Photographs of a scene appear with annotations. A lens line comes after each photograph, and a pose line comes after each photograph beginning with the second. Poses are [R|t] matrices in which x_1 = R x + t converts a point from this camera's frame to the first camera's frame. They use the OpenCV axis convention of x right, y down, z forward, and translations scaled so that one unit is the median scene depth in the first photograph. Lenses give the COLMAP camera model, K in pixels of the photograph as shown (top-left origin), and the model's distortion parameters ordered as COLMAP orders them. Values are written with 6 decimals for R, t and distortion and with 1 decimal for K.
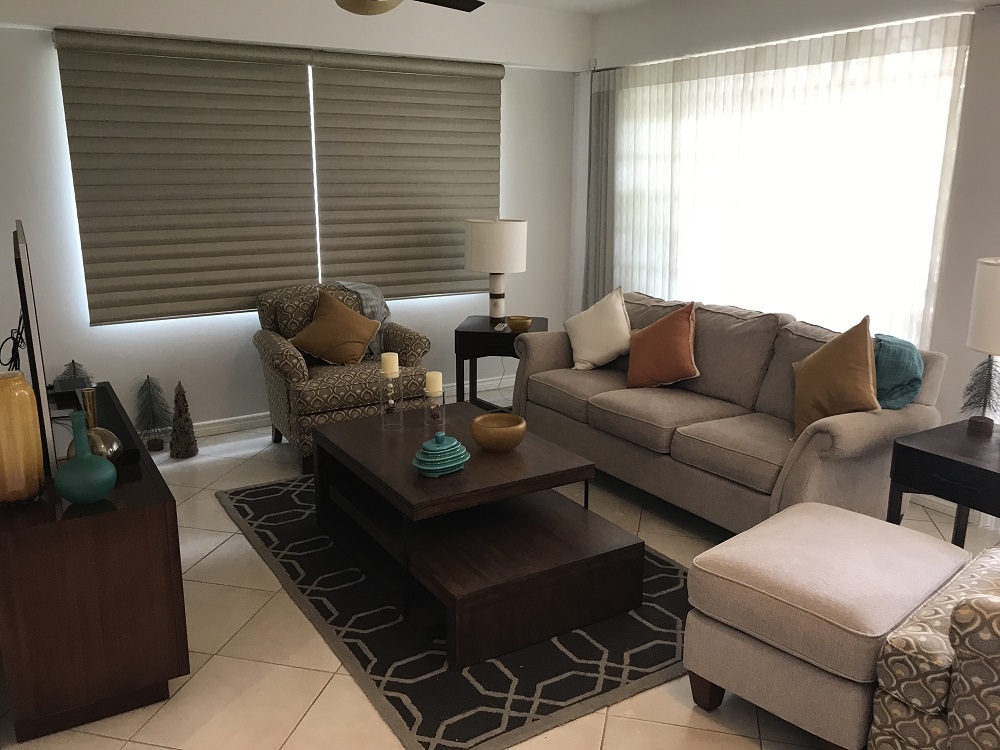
lens RADIAL K [[814.0, 0, 500.0], [0, 814.0, 375.0], [0, 0, 1]] dist [0.005606, -0.016703]
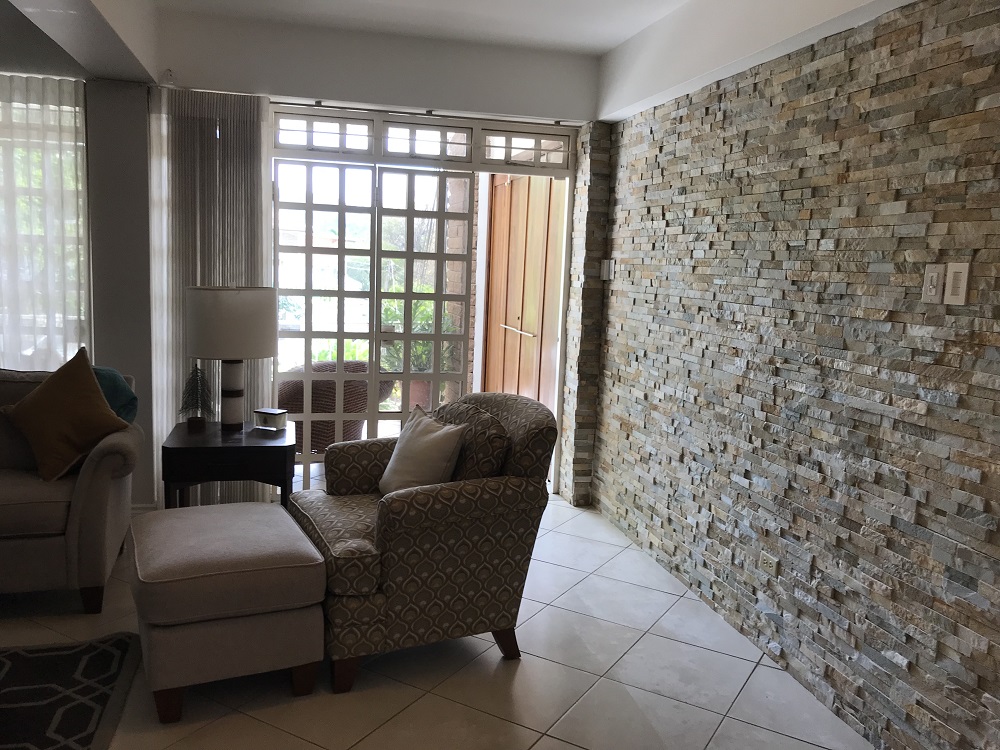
lens RADIAL K [[814.0, 0, 500.0], [0, 814.0, 375.0], [0, 0, 1]] dist [0.005606, -0.016703]
pose [[0.291642, -0.117564, 0.949275, -0.402888], [0.196666, 0.978585, 0.060773, 0.005090], [-0.936091, 0.168967, 0.308518, 0.177137]]
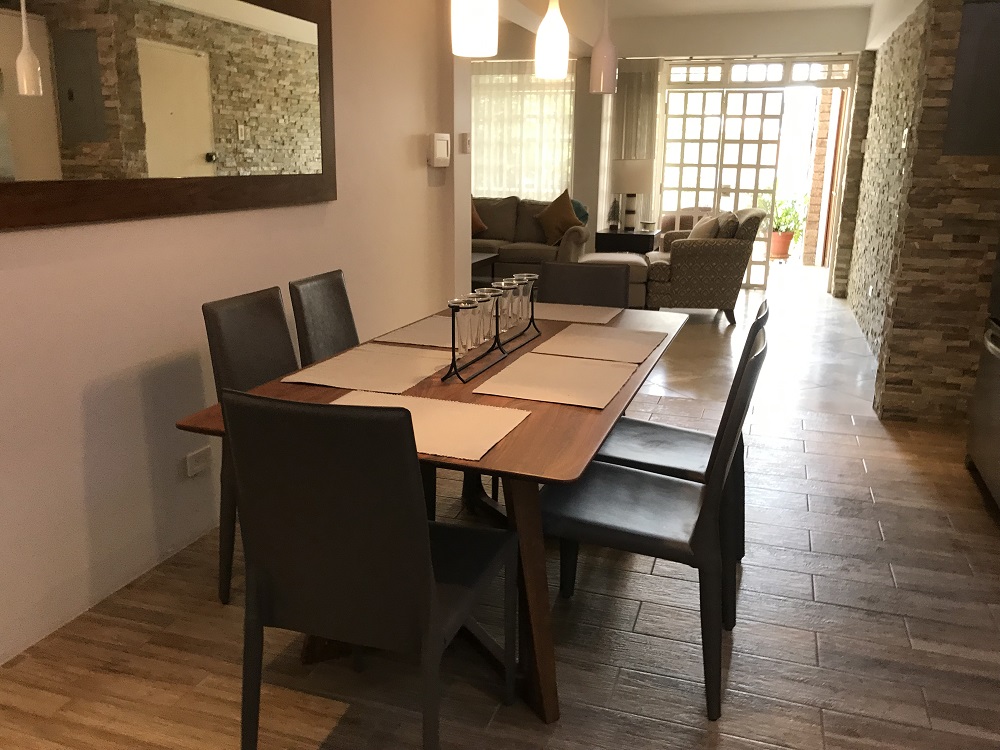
lens RADIAL K [[814.0, 0, 500.0], [0, 814.0, 375.0], [0, 0, 1]] dist [0.005606, -0.016703]
pose [[0.760220, -0.157292, 0.630337, -1.276221], [0.148184, 0.986654, 0.067489, 0.274471], [-0.632540, 0.042100, 0.773382, -0.676147]]
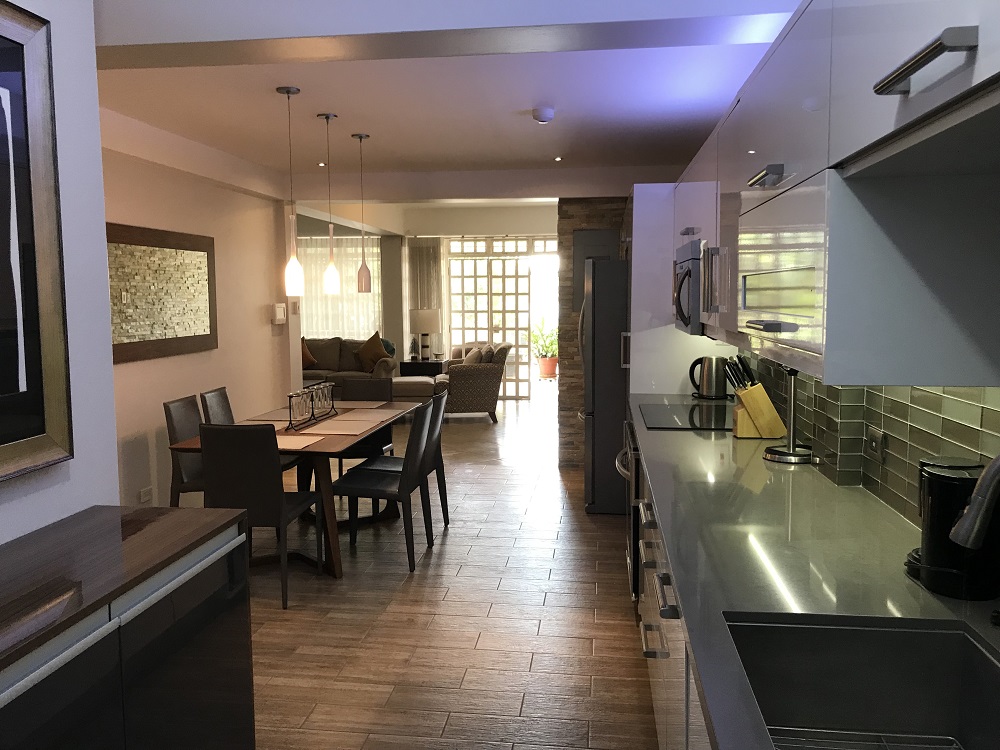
lens RADIAL K [[814.0, 0, 500.0], [0, 814.0, 375.0], [0, 0, 1]] dist [0.005606, -0.016703]
pose [[0.618029, -0.080486, 0.782024, -1.742654], [0.199662, 0.978199, -0.057114, 0.372044], [-0.760378, 0.191439, 0.620625, -1.286666]]
